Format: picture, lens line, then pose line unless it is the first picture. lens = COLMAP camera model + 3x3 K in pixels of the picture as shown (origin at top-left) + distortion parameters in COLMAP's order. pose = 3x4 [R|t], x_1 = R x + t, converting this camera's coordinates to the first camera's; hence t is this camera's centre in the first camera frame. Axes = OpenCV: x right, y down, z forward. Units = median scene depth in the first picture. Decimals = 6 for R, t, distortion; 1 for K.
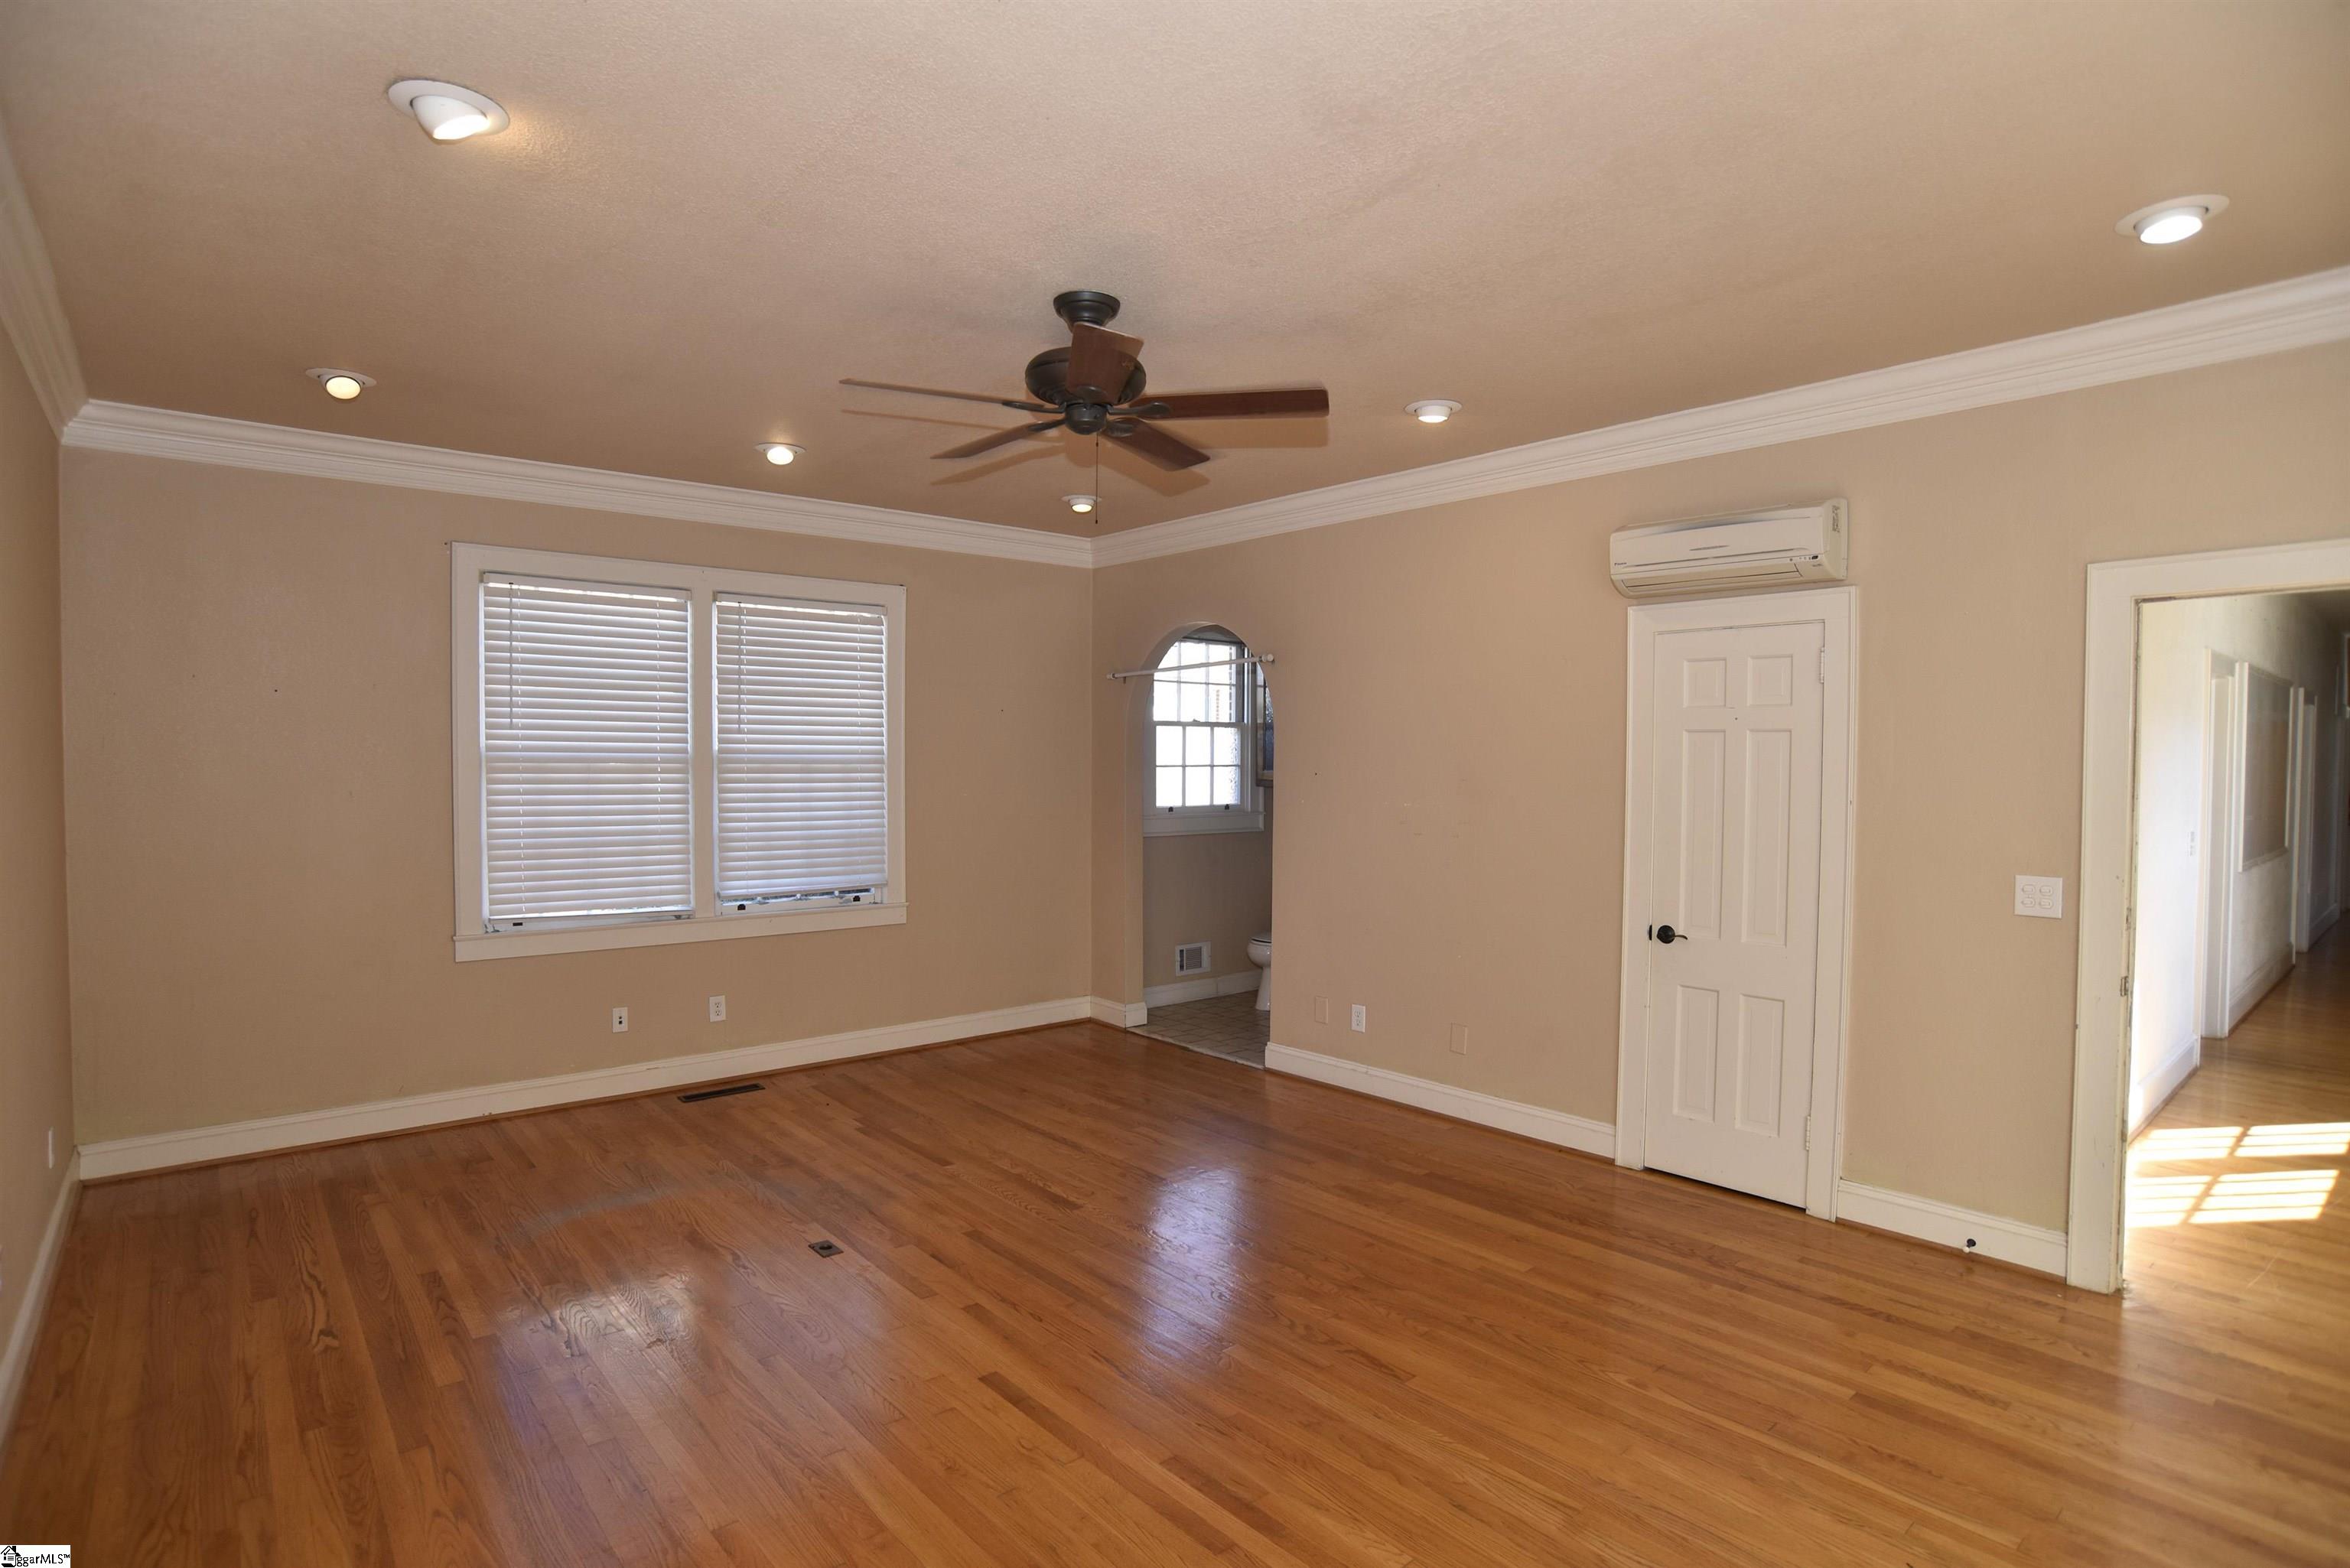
lens RADIAL K [[1204.1, 0, 1175.0], [0, 1204.1, 784.0], [0, 0, 1]] dist [-0.100378, 0.052648]
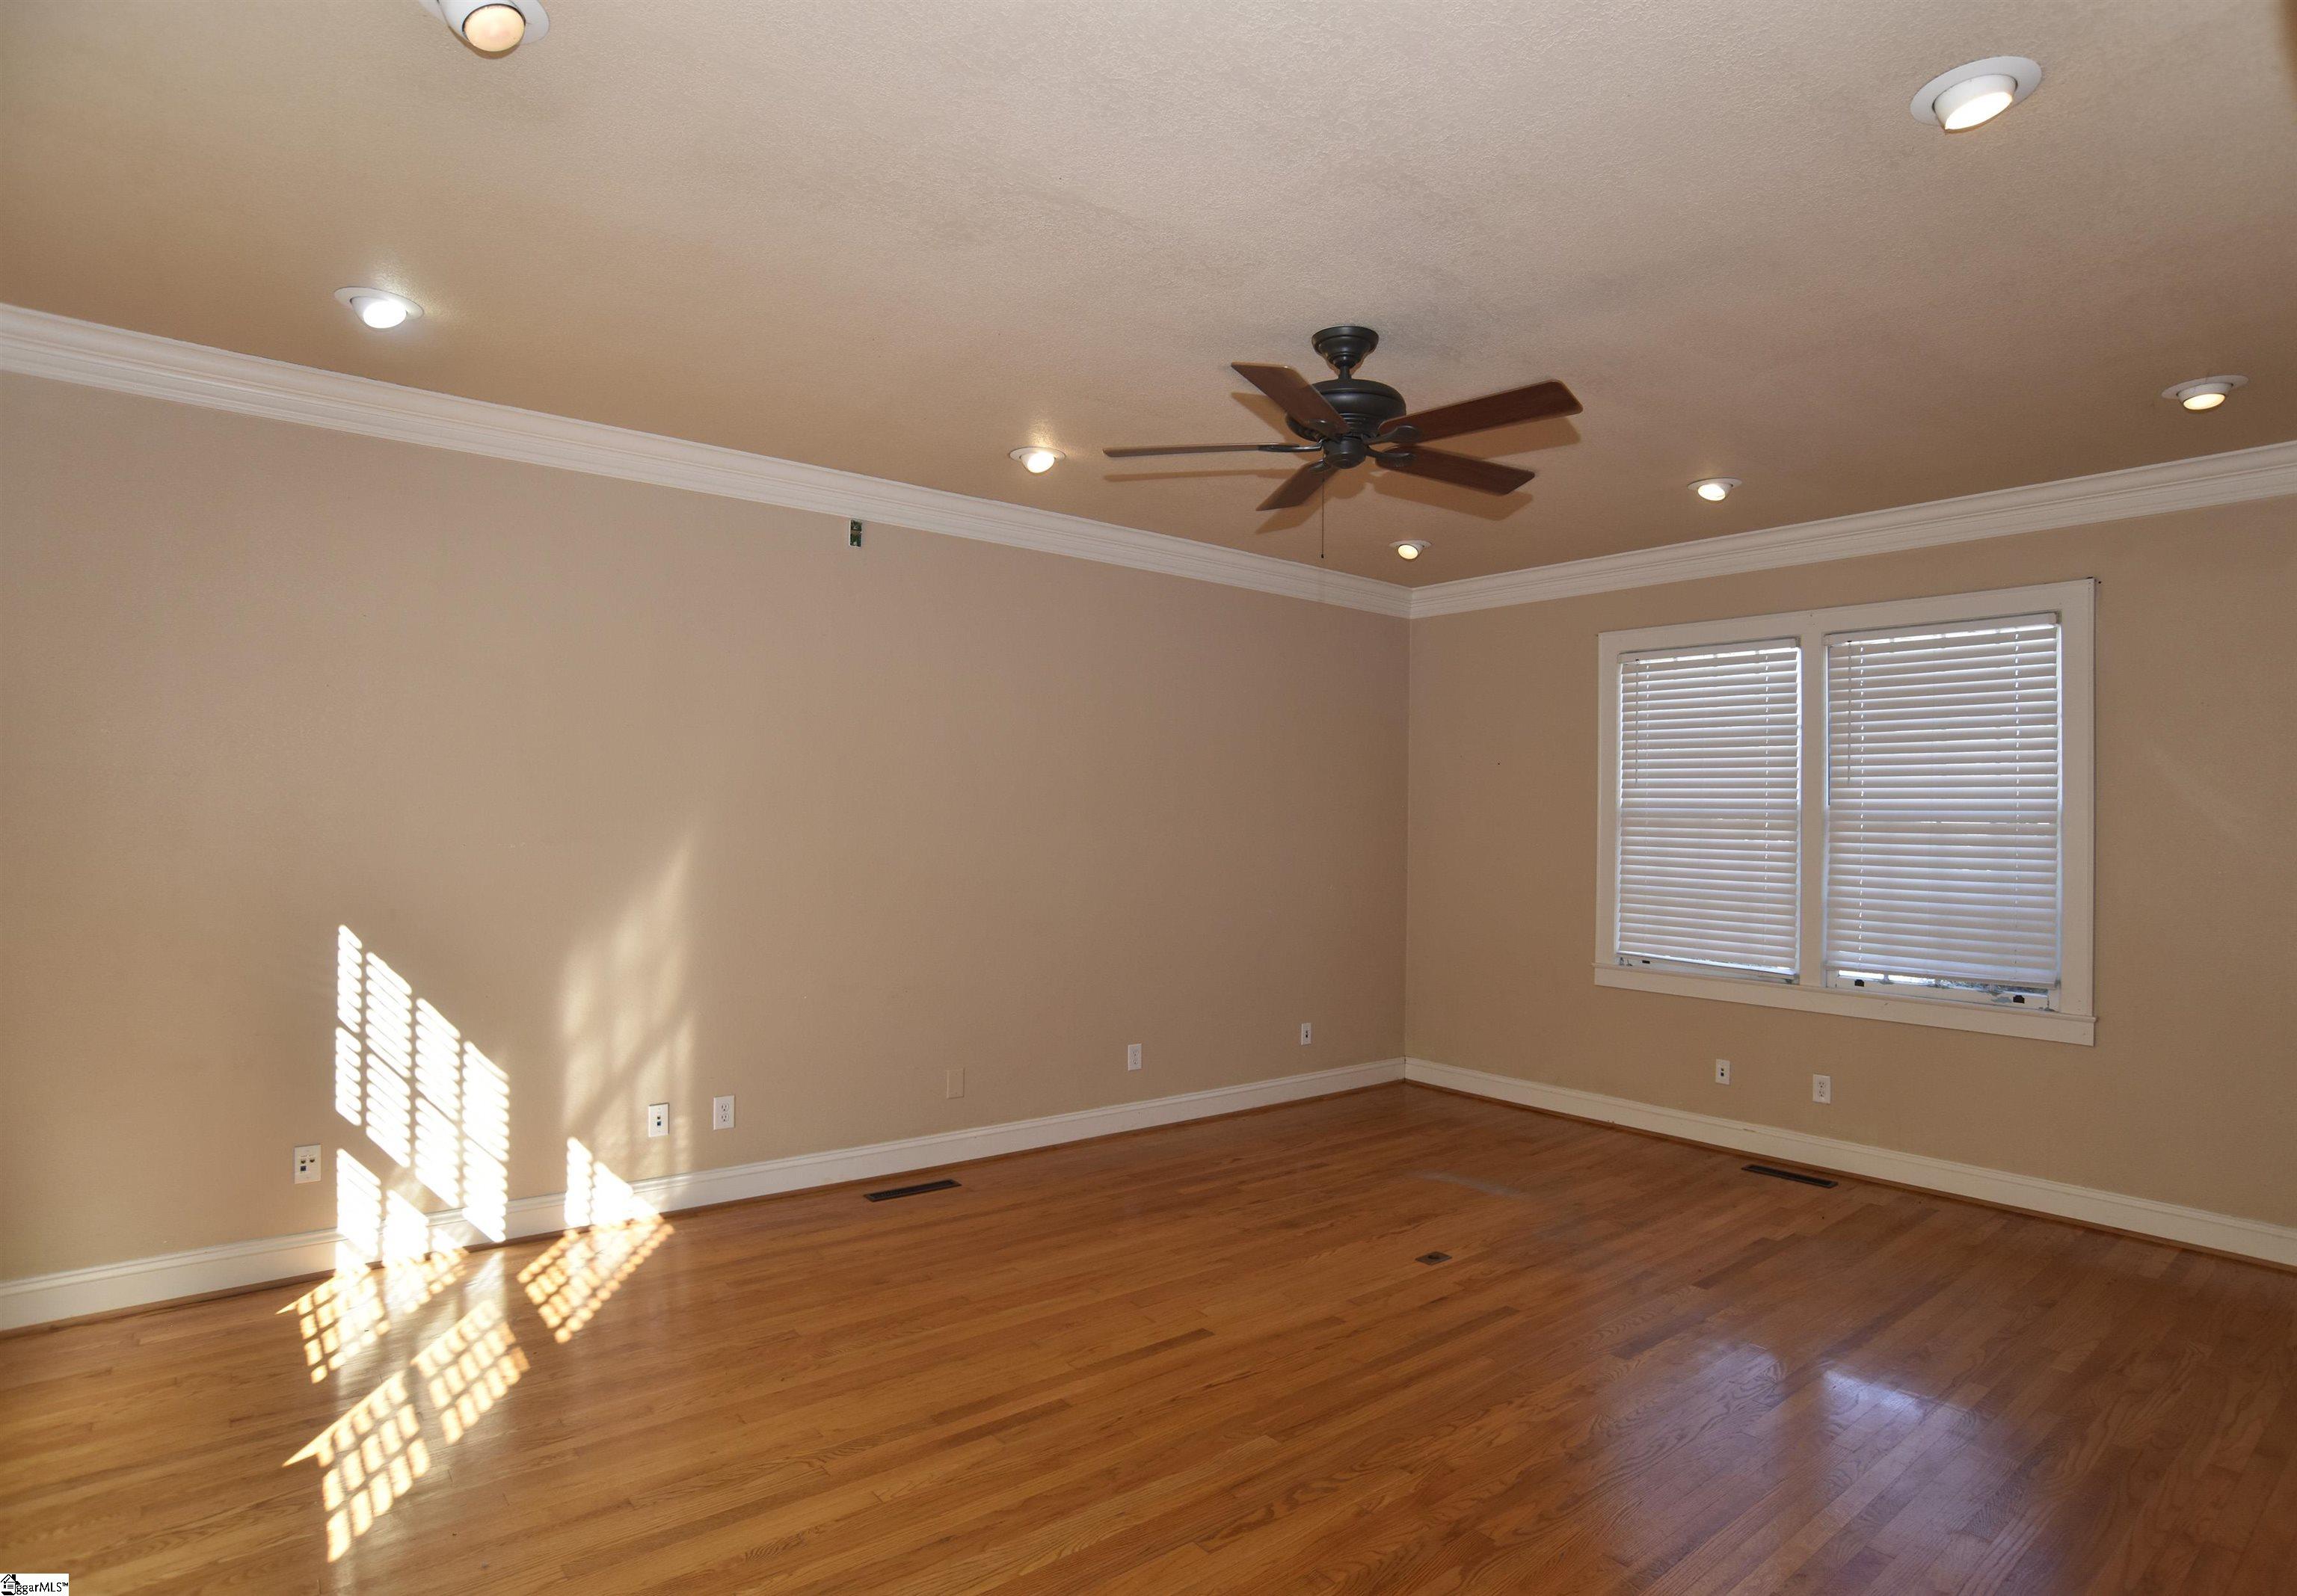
lens RADIAL K [[1193.1, 0, 1148.5], [0, 1193.1, 798.0], [0, 0, 1]] dist [-0.000497, 0.000571]
pose [[0.013155, -0.015649, -0.999791, 0.561395], [-0.029666, 0.999431, -0.016033, -0.004325], [0.999473, 0.029871, 0.012684, 0.490938]]
